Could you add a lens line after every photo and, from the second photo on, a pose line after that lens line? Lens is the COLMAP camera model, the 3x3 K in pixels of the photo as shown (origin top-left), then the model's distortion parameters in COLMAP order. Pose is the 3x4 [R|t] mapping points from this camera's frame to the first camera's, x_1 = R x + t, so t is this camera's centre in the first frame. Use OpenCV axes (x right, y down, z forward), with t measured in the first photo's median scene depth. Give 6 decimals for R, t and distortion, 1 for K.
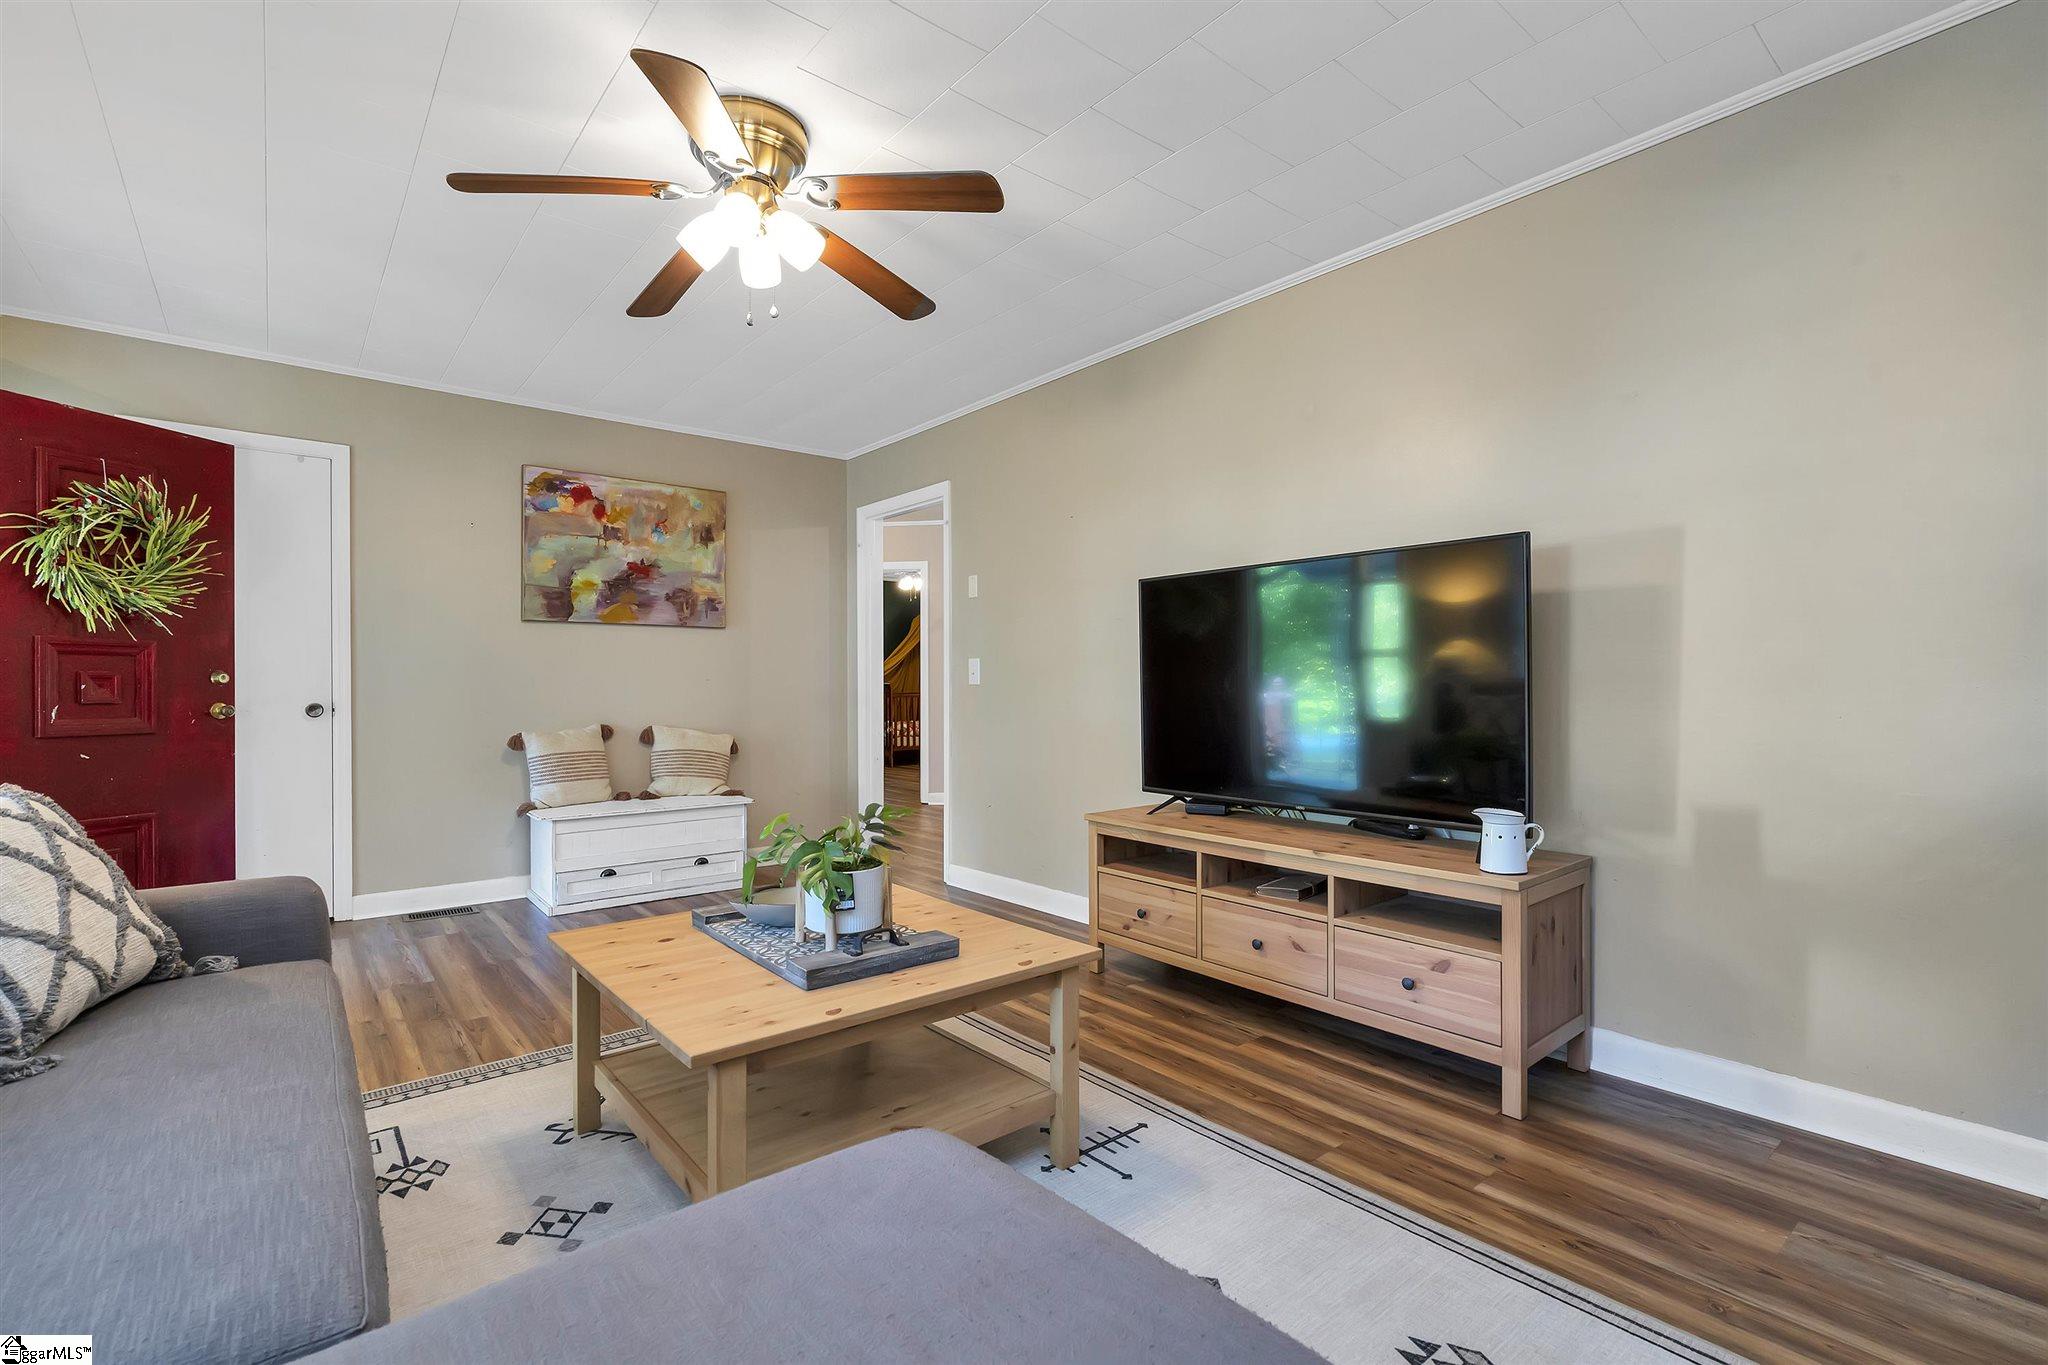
lens RADIAL K [[916.9, 0, 1020.6], [0, 916.9, 686.5], [0, 0, 1]] dist [-0.002859, 0.000441]
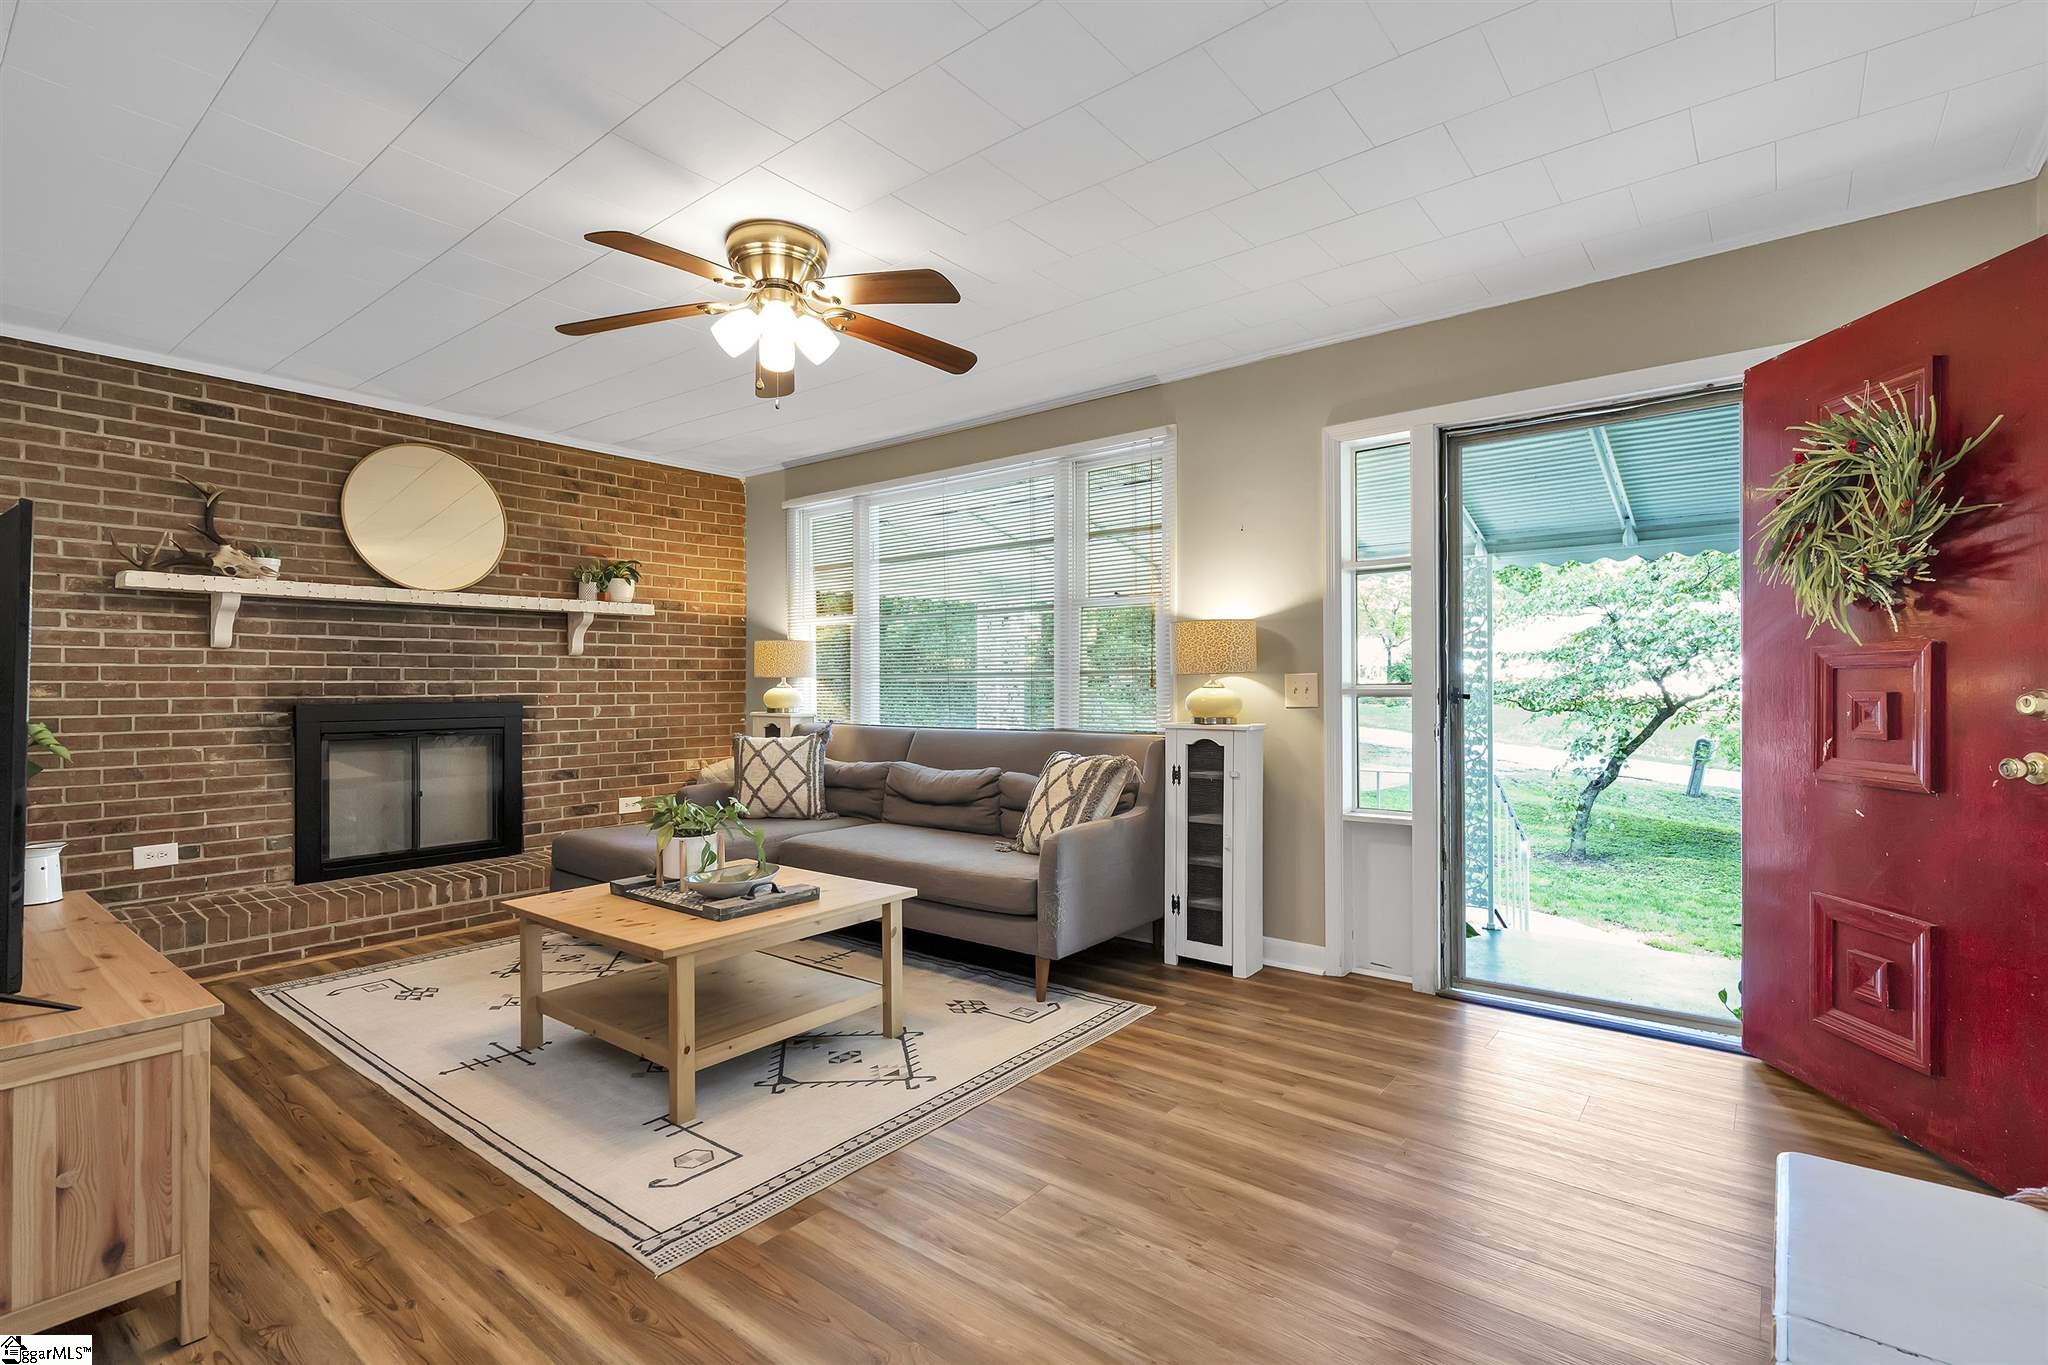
lens RADIAL K [[950.8, 0, 1017.0], [0, 950.8, 687.3], [0, 0, 1]] dist [0.000255, 0.000882]
pose [[-0.979393, 0.007760, -0.201817, -0.379143], [0.006961, 0.999965, 0.004671, -0.043563], [0.201846, 0.003170, -0.979412, 2.471628]]
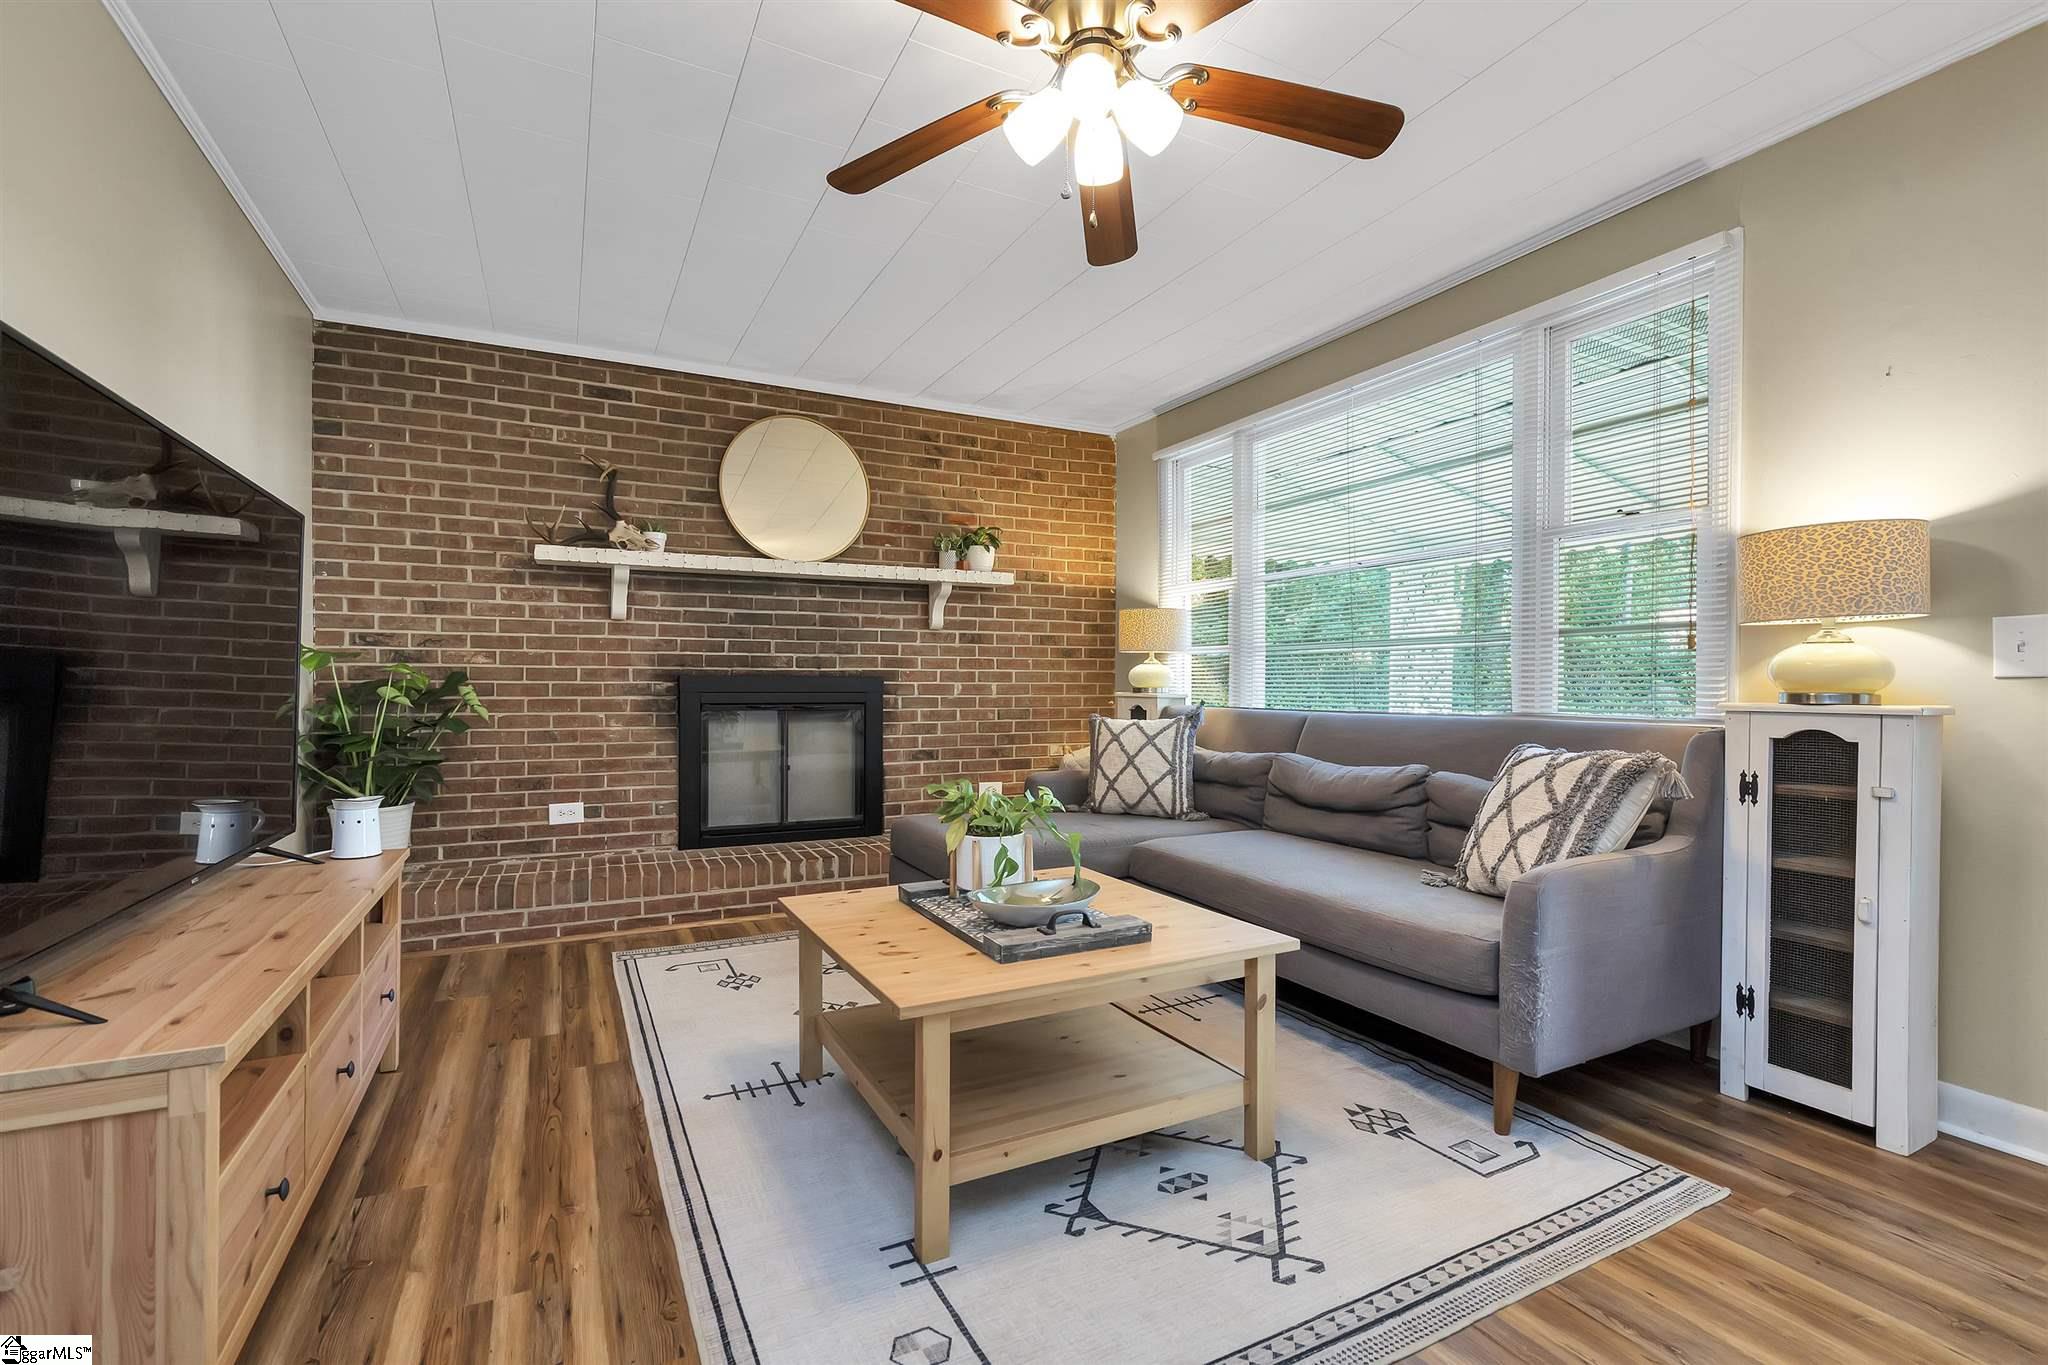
lens RADIAL K [[908.2, 0, 1022.2], [0, 908.2, 692.2], [0, 0, 1]] dist [-0.006131, 0.000678]
pose [[-0.976206, -0.000882, 0.216844, -0.445995], [0.000877, 0.999968, 0.008013, 0.013236], [-0.216844, 0.008013, -0.976173, 1.967099]]
